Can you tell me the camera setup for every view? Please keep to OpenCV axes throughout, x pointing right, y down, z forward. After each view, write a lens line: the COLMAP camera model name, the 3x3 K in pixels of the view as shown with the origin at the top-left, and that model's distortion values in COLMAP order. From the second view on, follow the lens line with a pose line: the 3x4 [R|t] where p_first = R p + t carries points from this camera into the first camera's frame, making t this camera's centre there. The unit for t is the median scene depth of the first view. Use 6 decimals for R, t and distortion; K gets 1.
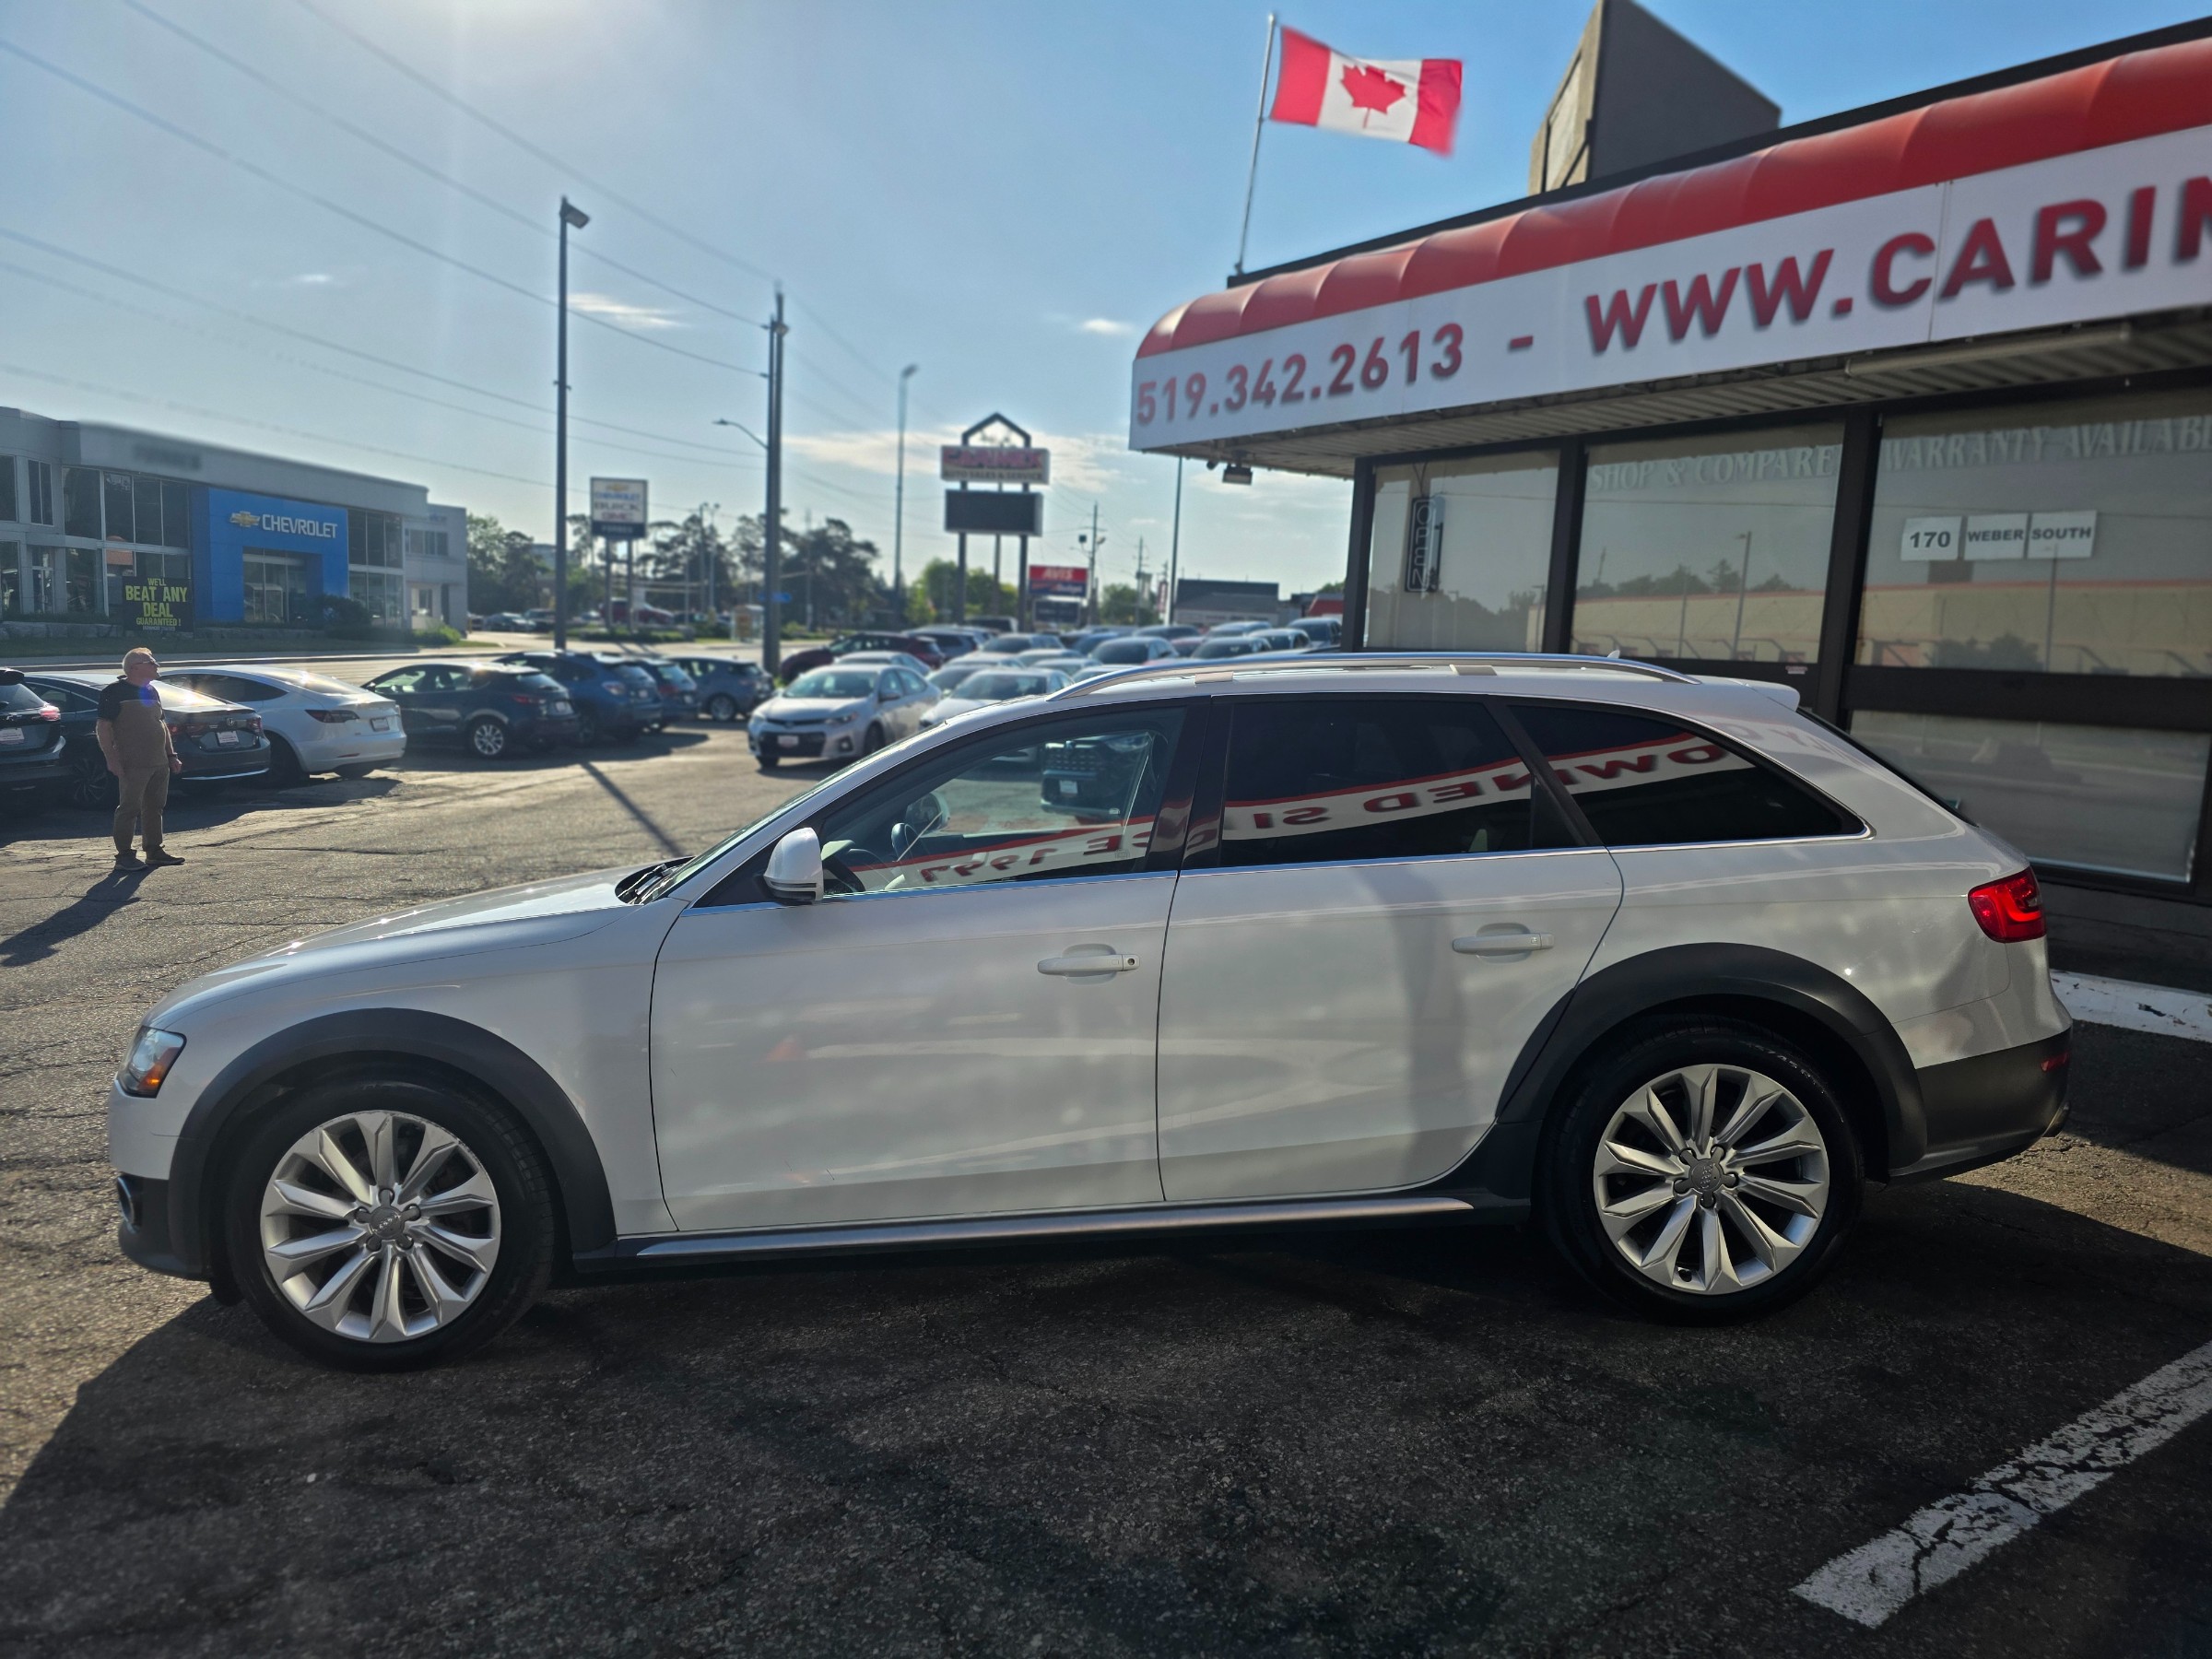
lens RADIAL K [[1497.8, 0, 1106.0], [0, 1497.8, 829.5], [0, 0, 1]] dist [-0.002584, 0.030267]
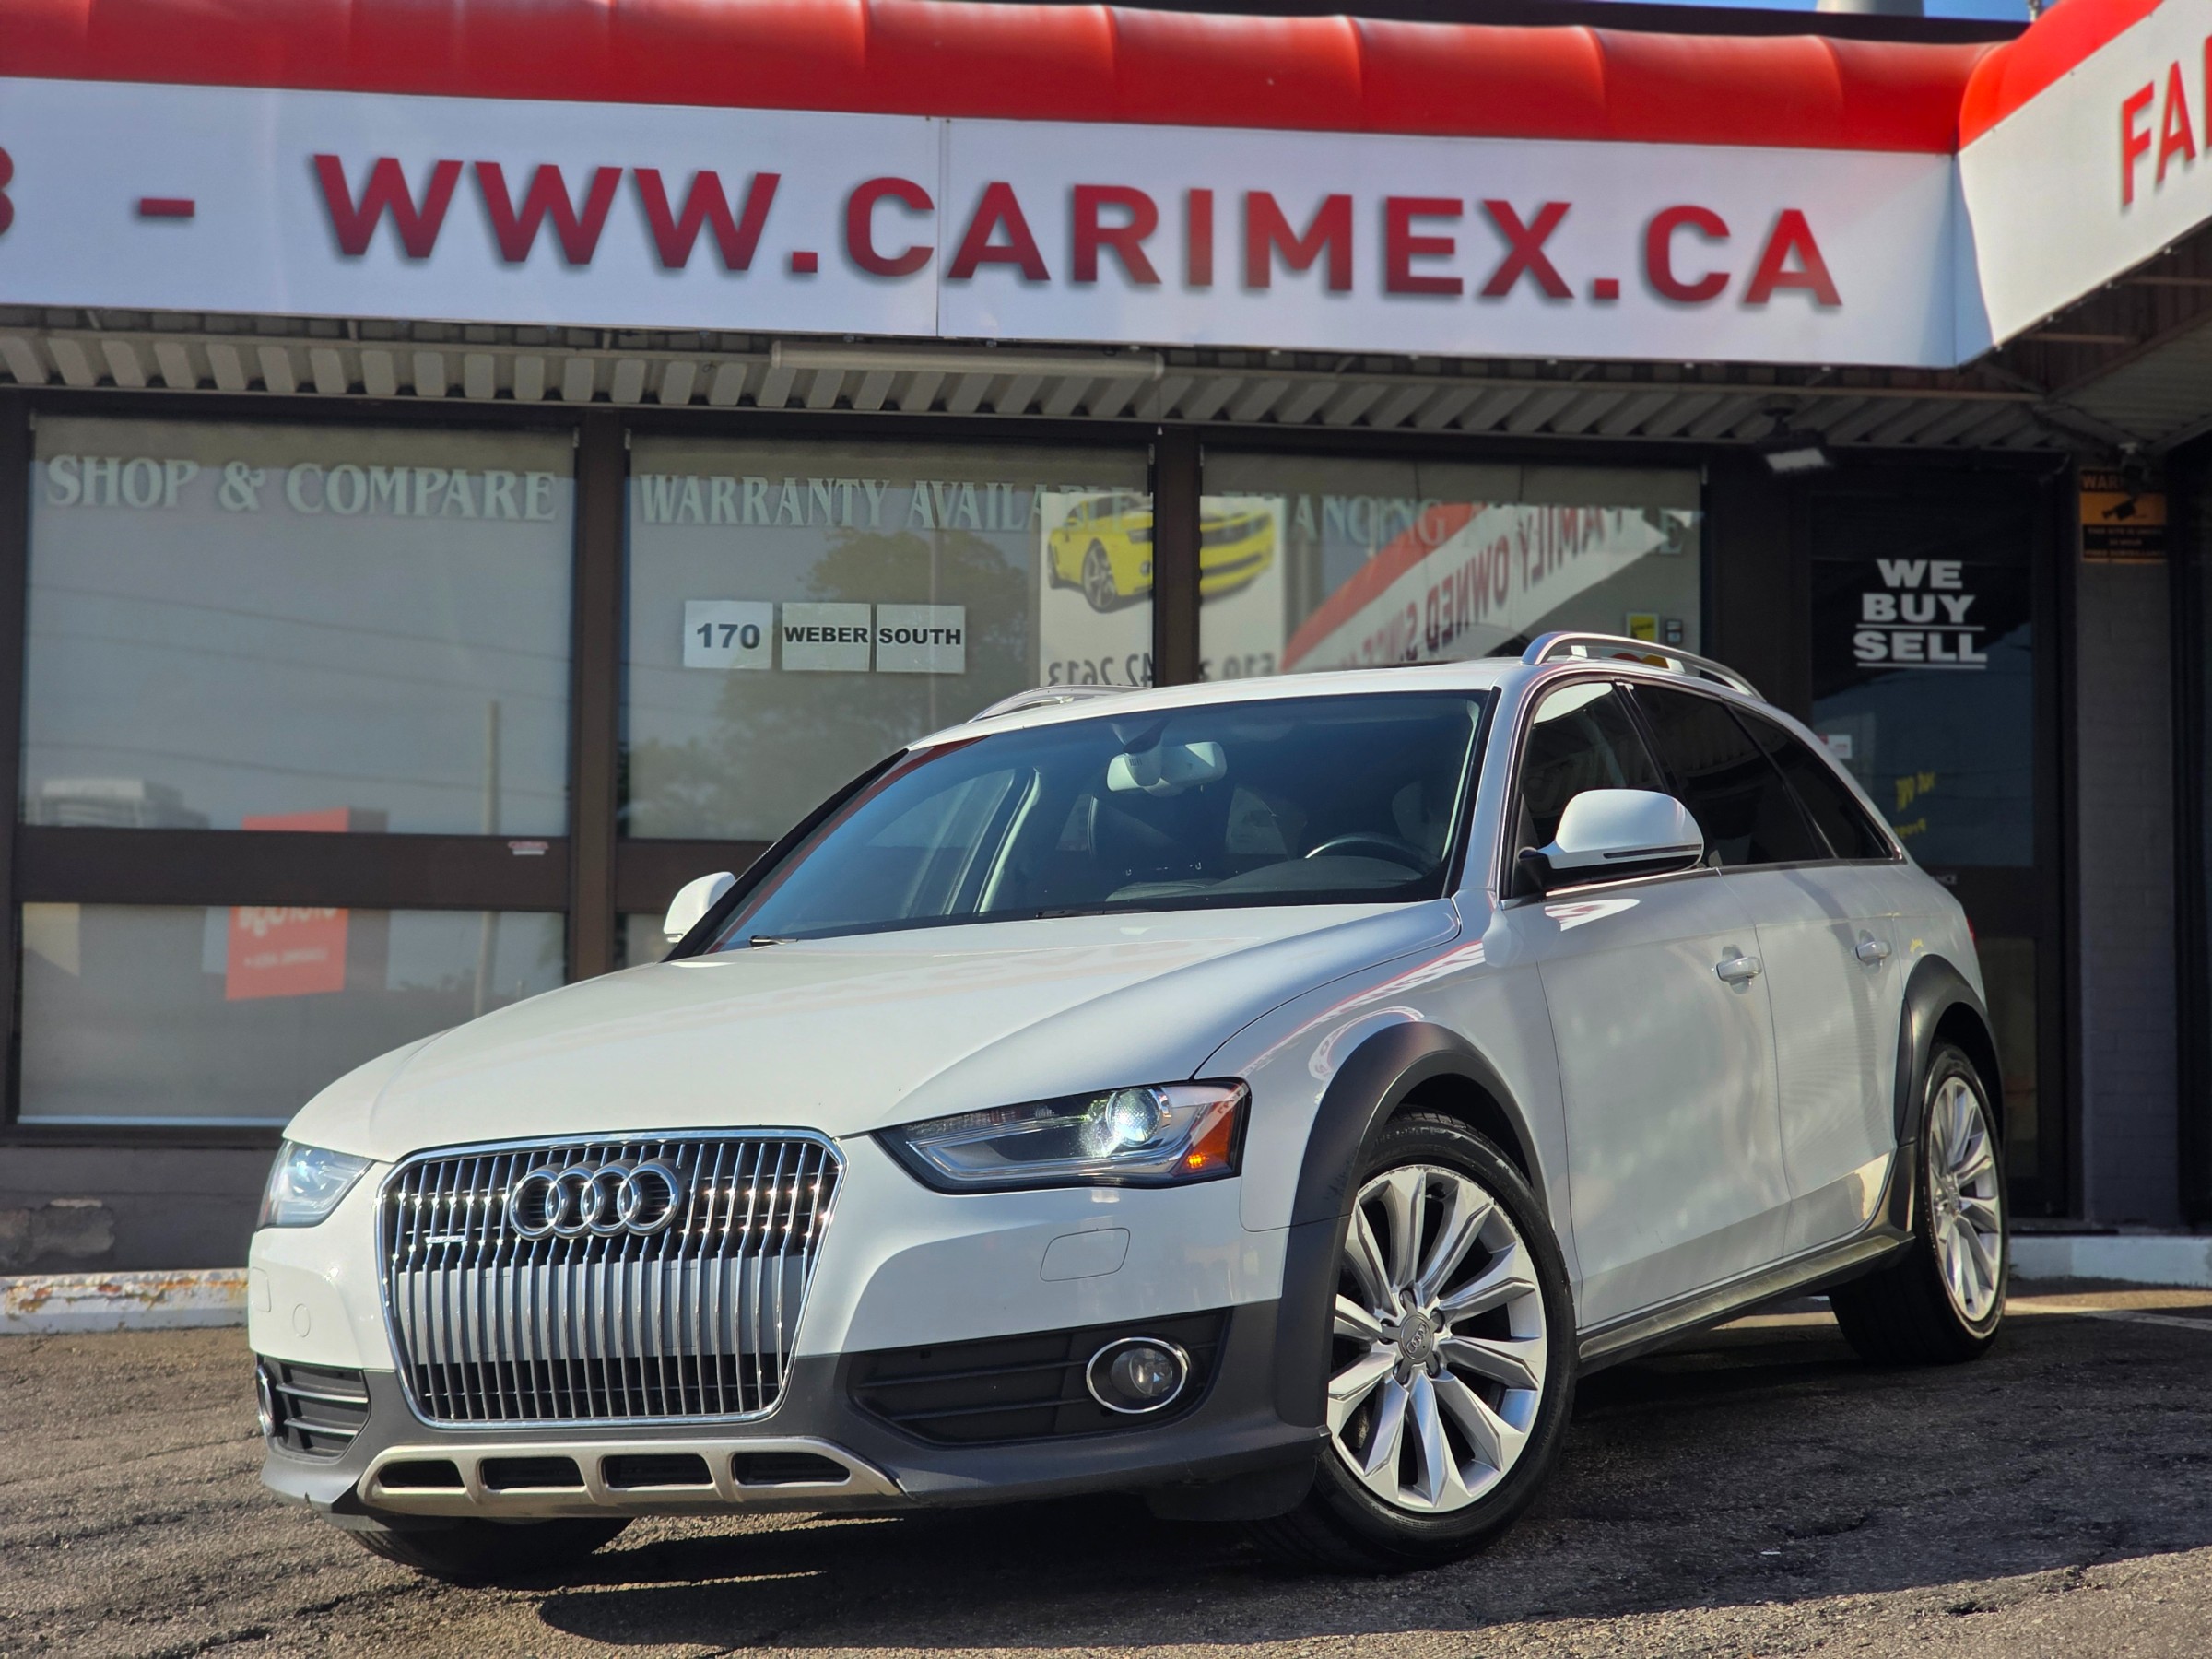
lens RADIAL K [[4443.7, 0, 1106.0], [0, 4443.7, 829.5], [0, 0, 1]] dist [0.406112, -0.069476]
pose [[0.481745, 0.042128, 0.875299, -1.087254], [0.129886, 0.984378, -0.118864, 0.139323], [-0.866632, 0.170951, 0.468747, 0.003979]]
